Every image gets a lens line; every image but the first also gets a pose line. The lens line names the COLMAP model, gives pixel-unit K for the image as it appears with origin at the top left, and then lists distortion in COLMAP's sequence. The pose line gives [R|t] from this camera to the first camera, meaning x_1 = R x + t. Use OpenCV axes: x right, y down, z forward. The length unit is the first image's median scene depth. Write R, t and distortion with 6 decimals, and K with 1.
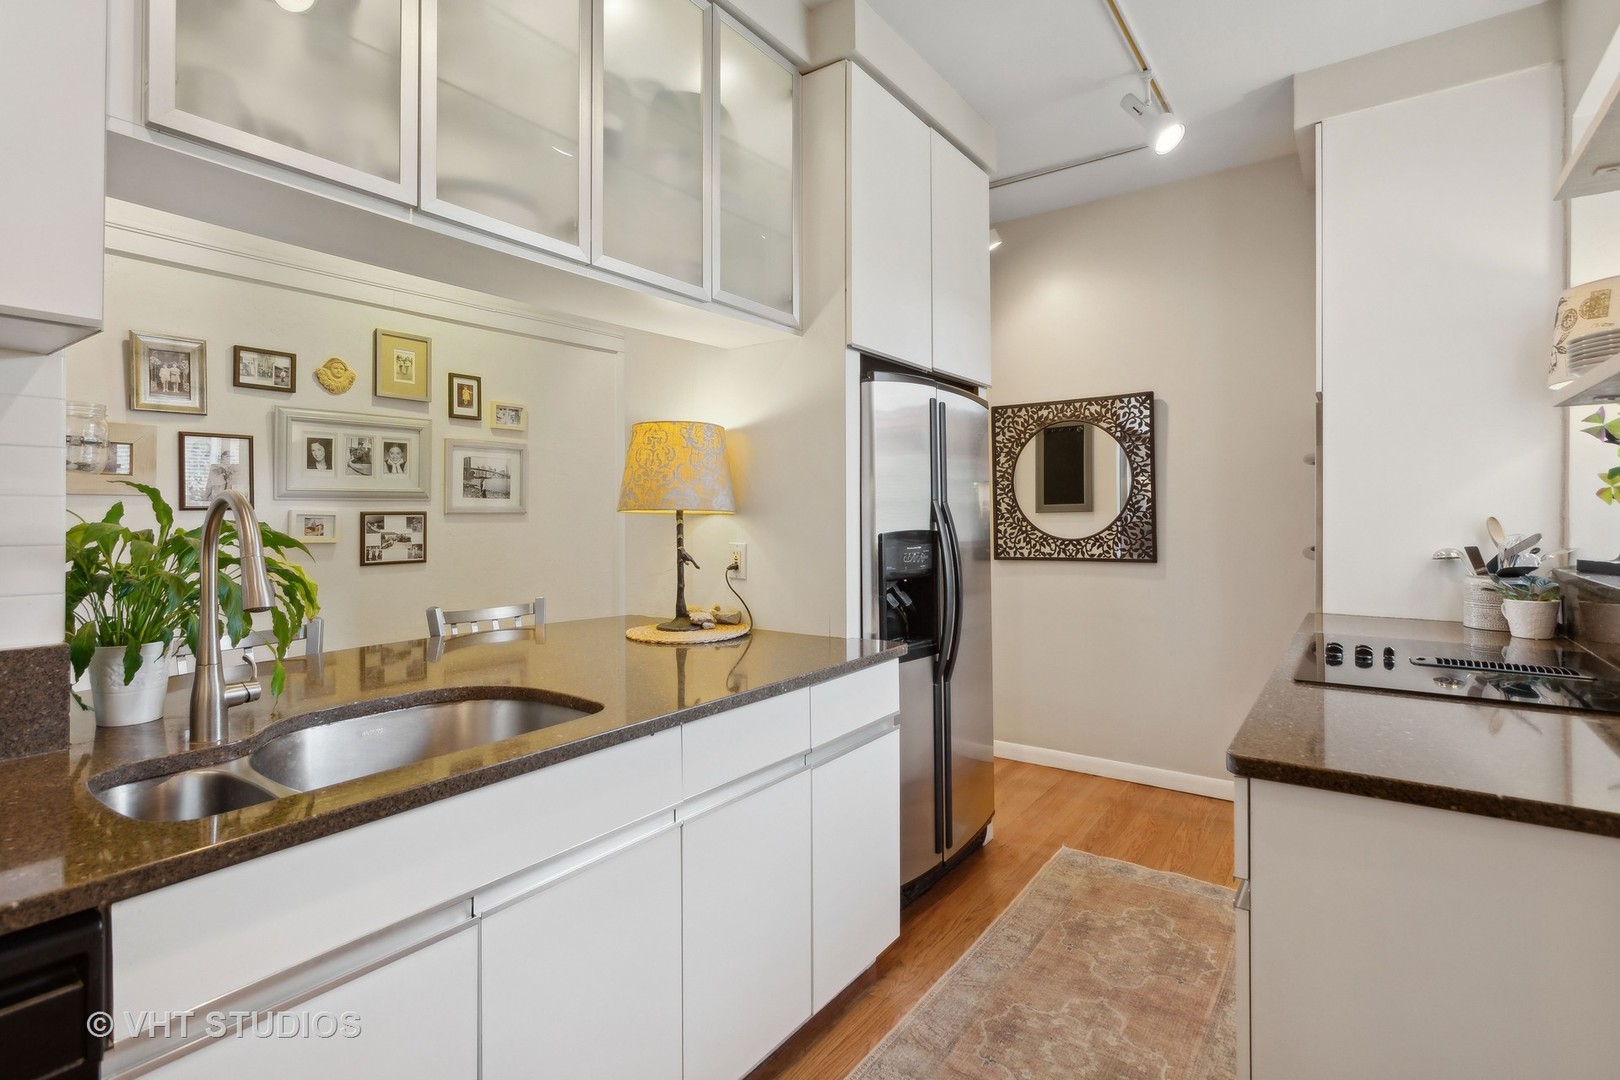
lens RADIAL K [[793.9, 0, 806.2], [0, 793.9, 509.0], [0, 0, 1]] dist [-0.004682, 0.001604]
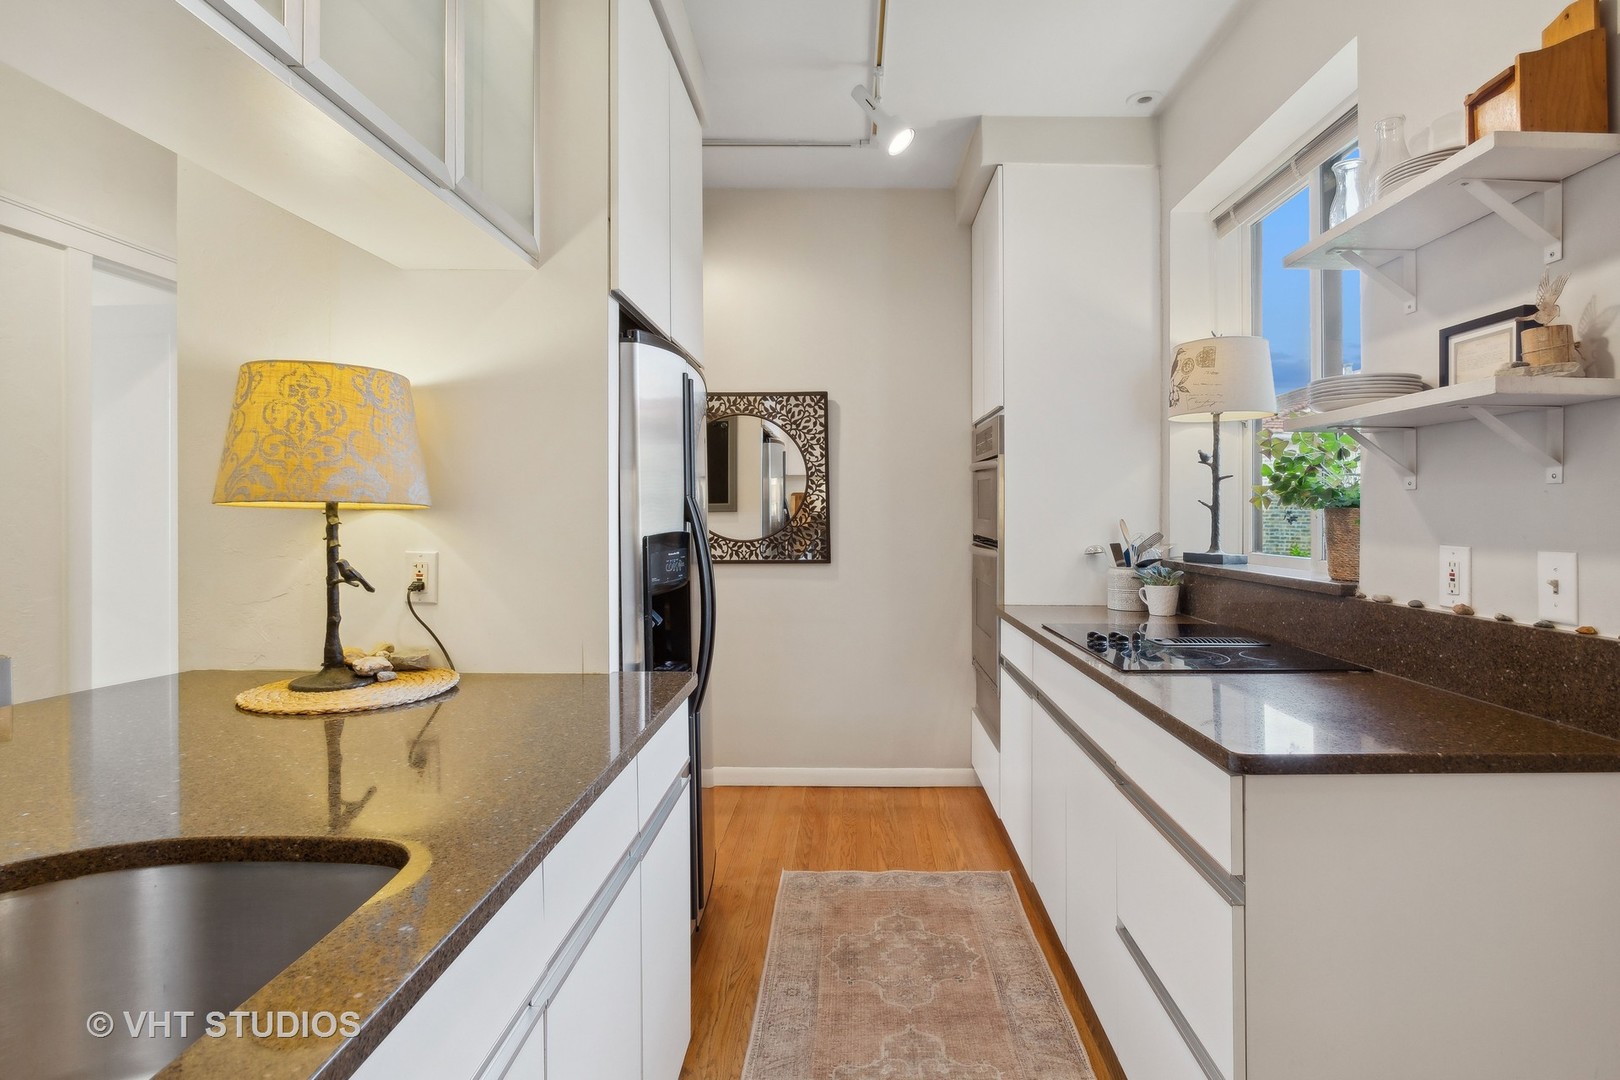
lens RADIAL K [[822.3, 0, 869.3], [0, 822.3, 509.0], [0, 0, 1]] dist [-0.015070, 0.001124]
pose [[0.800754, 0.011662, 0.598879, -0.203563], [-0.012076, 0.999922, -0.003325, 0.003464], [-0.598871, -0.004569, 0.800832, 0.198159]]
